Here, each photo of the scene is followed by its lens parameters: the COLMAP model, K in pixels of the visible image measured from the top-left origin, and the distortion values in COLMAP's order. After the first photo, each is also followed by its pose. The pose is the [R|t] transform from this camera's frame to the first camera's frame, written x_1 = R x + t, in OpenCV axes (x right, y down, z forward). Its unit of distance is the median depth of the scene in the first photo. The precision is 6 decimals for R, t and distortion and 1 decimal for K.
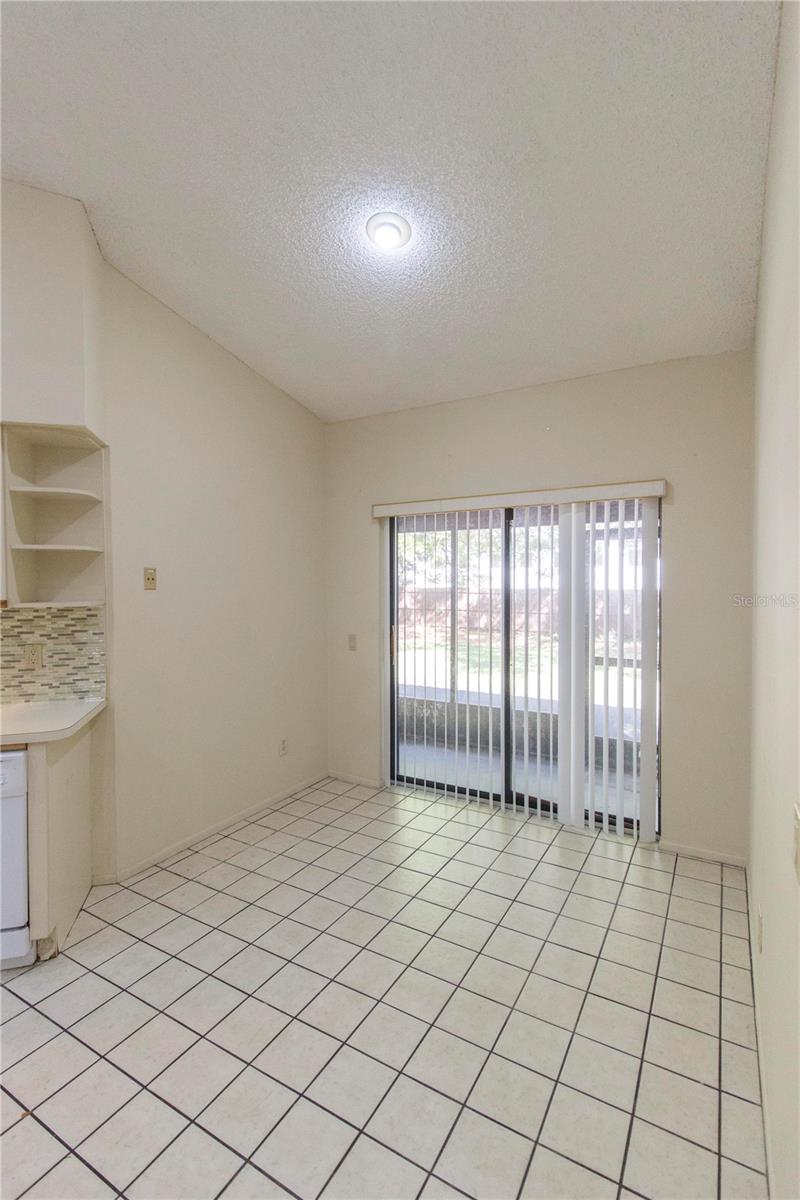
lens RADIAL K [[553.6, 0, 404.1], [0, 553.6, 595.7], [0, 0, 1]] dist [0.005553, -0.000395]
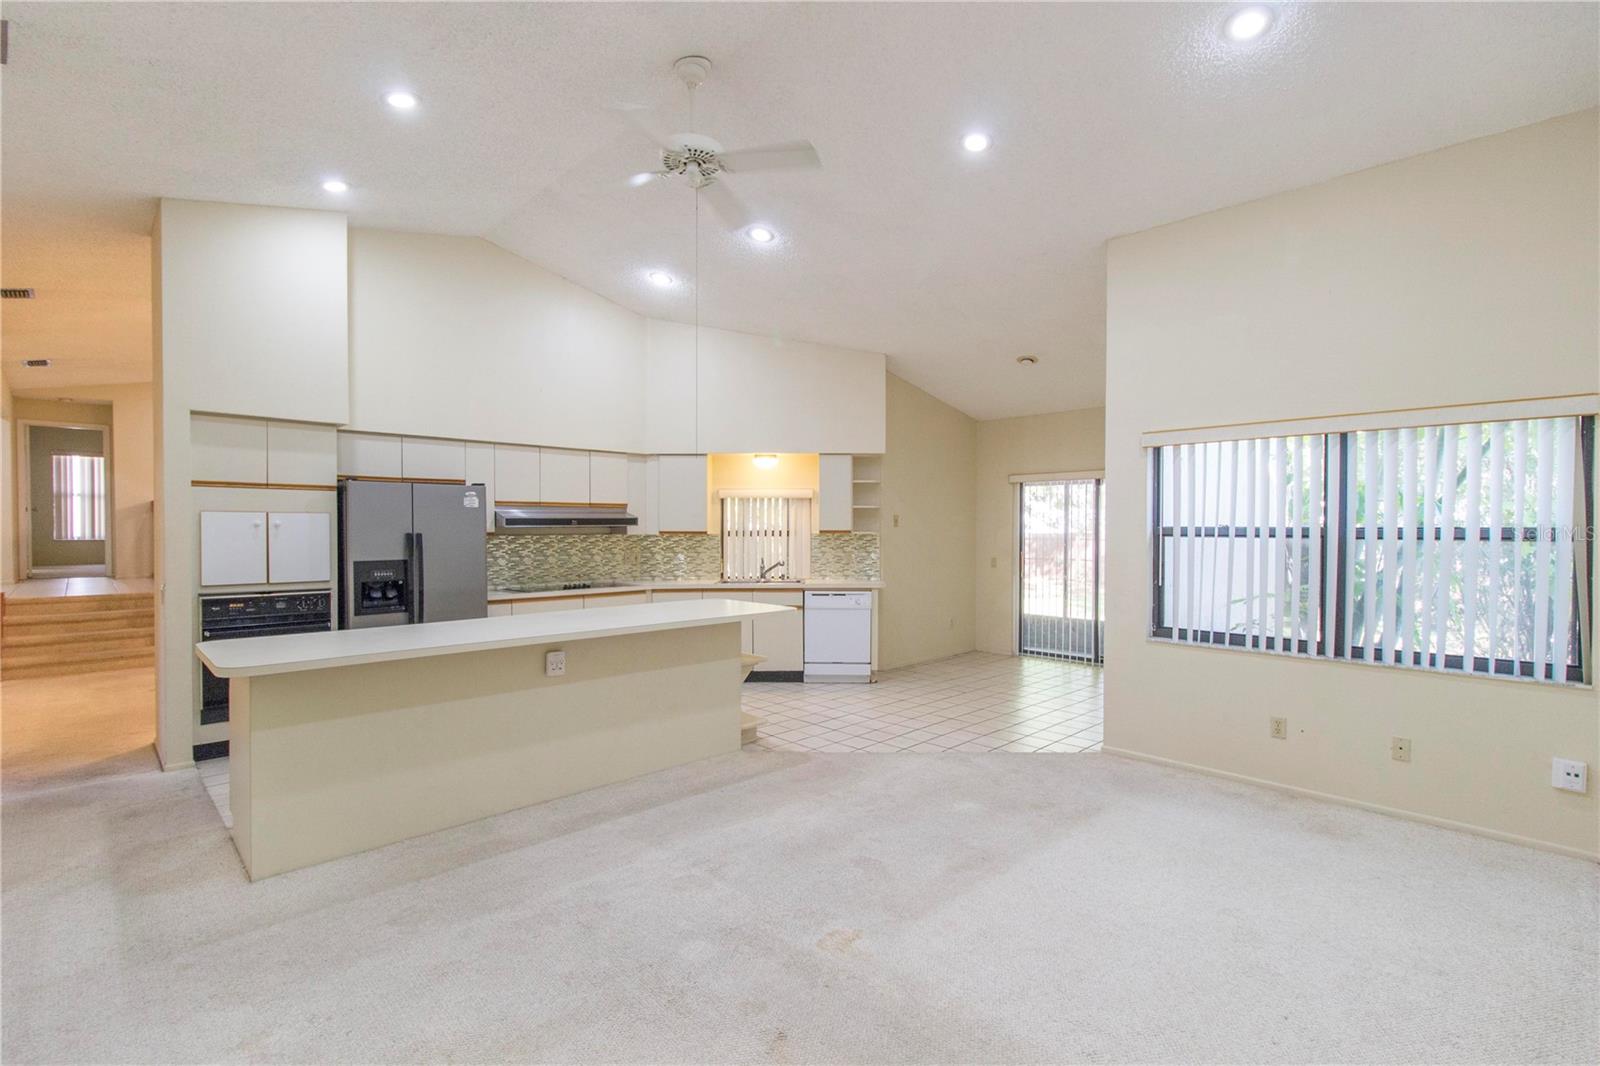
lens RADIAL K [[738.1, 0, 807.6], [0, 738.1, 536.4], [0, 0, 1]] dist [0.005553, -0.000395]
pose [[0.963648, 0.010180, -0.266982, -0.062811], [-0.012958, 0.999879, -0.008647, 0.050051], [0.266862, 0.011792, 0.963663, -1.590121]]
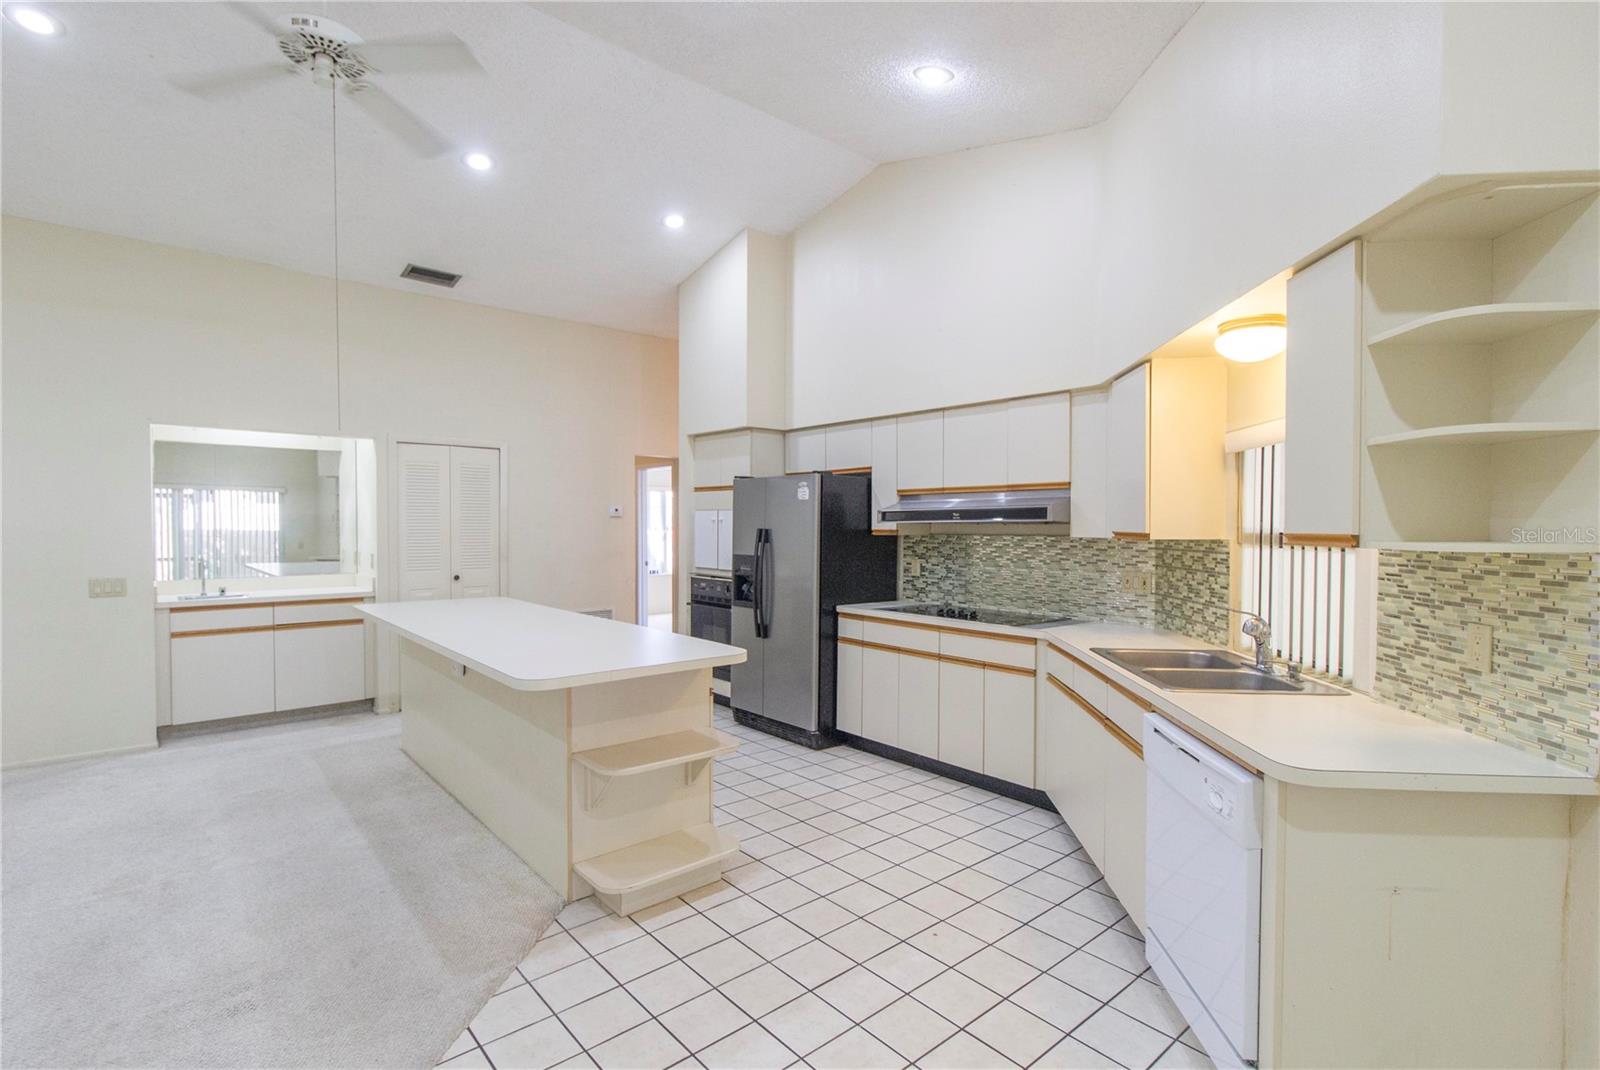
lens RADIAL K [[763.6, 0, 824.7], [0, 763.6, 535.8], [0, 0, 1]] dist [0.006230, 0.002137]
pose [[-0.319567, 0.018804, -0.947377, 0.186719], [-0.026511, 0.999234, 0.028776, 0.000588], [0.947193, 0.034312, -0.318823, 0.585721]]
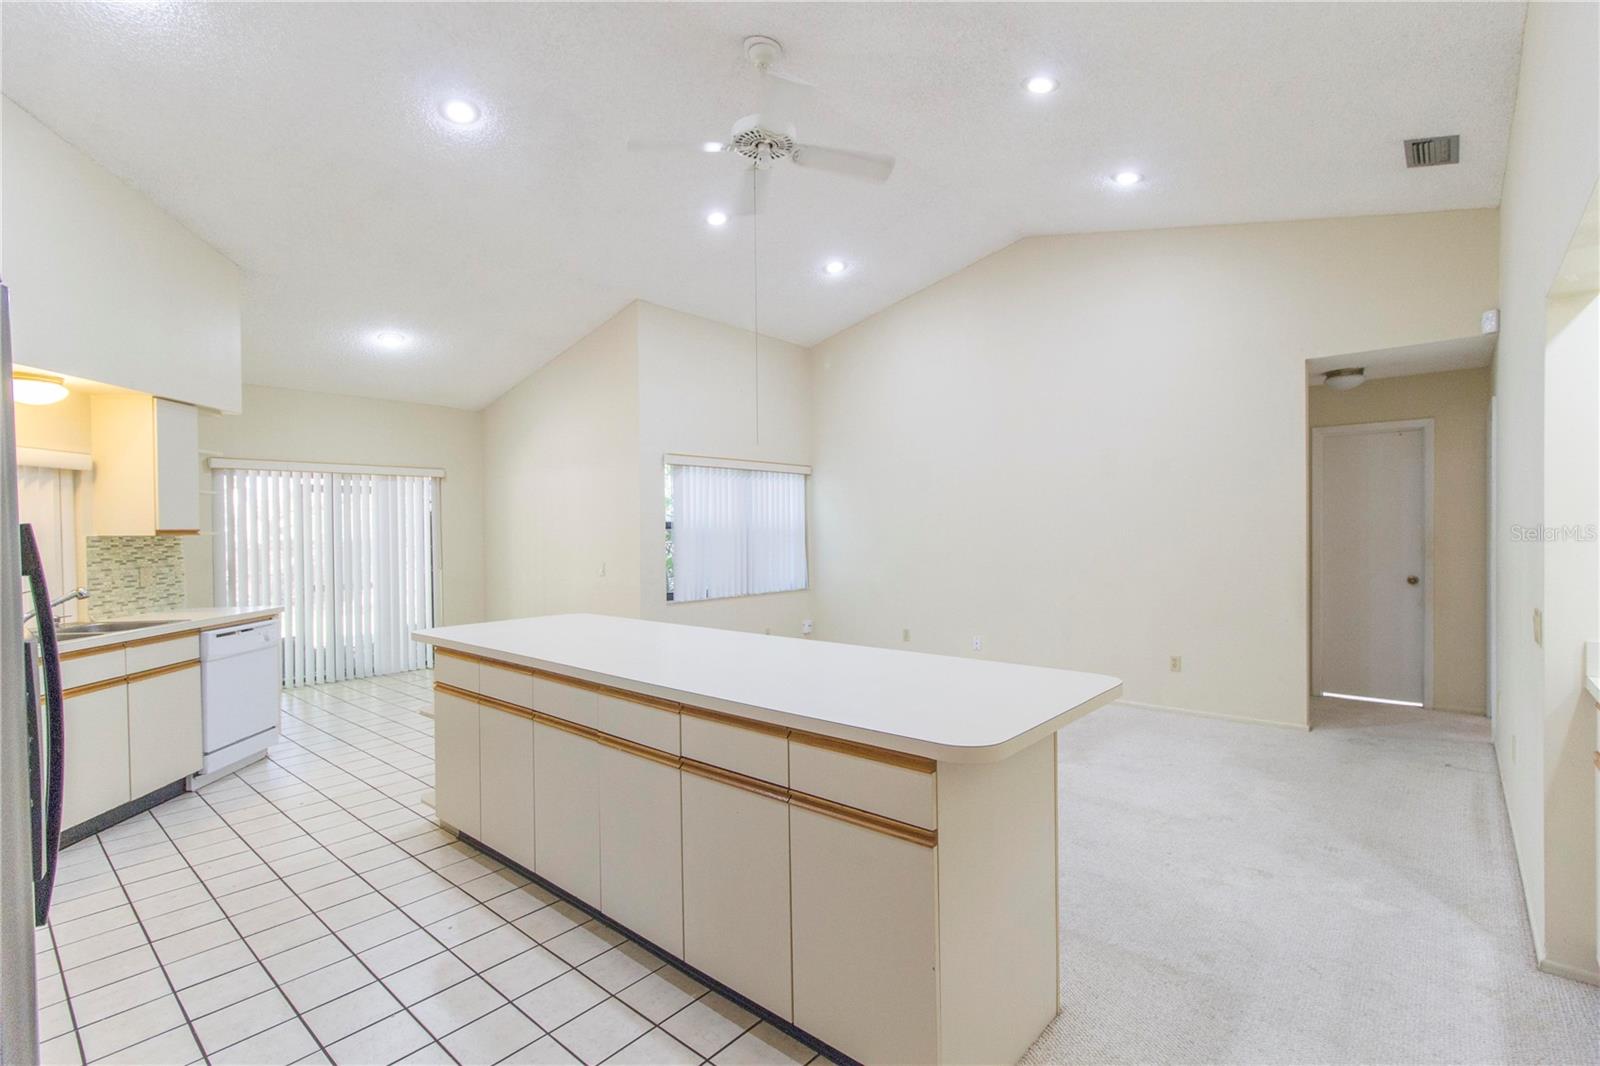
lens RADIAL K [[738.1, 0, 808.6], [0, 738.1, 537.7], [0, 0, 1]] dist [0.005553, -0.000395]
pose [[0.188894, -0.008804, 0.981958, -1.830955], [0.035339, 0.999373, 0.002163, 0.064214], [-0.981361, 0.034293, 0.189087, -0.707111]]
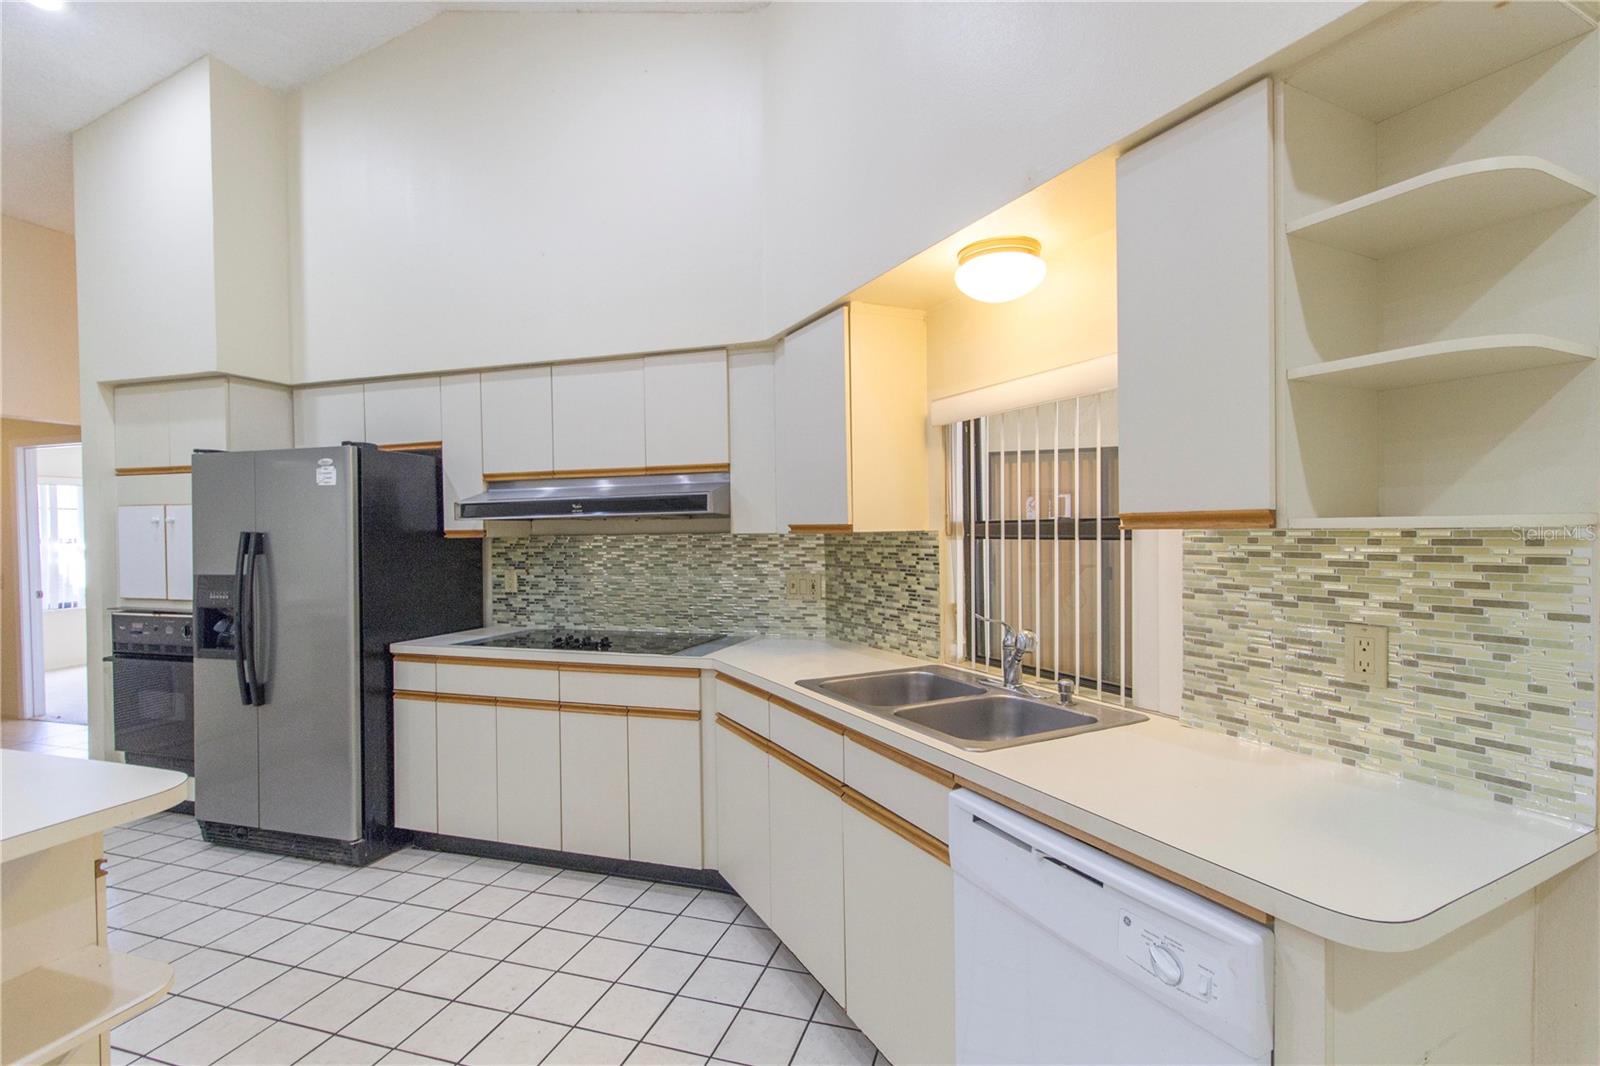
lens RADIAL K [[738.1, 0, 809.8], [0, 738.1, 538.7], [0, 0, 1]] dist [0.005553, -0.000395]
pose [[0.216566, 0.017736, -0.976107, -0.213273], [-0.013700, 0.999792, 0.015127, 0.020773], [0.976172, 0.010097, 0.216764, 0.446592]]
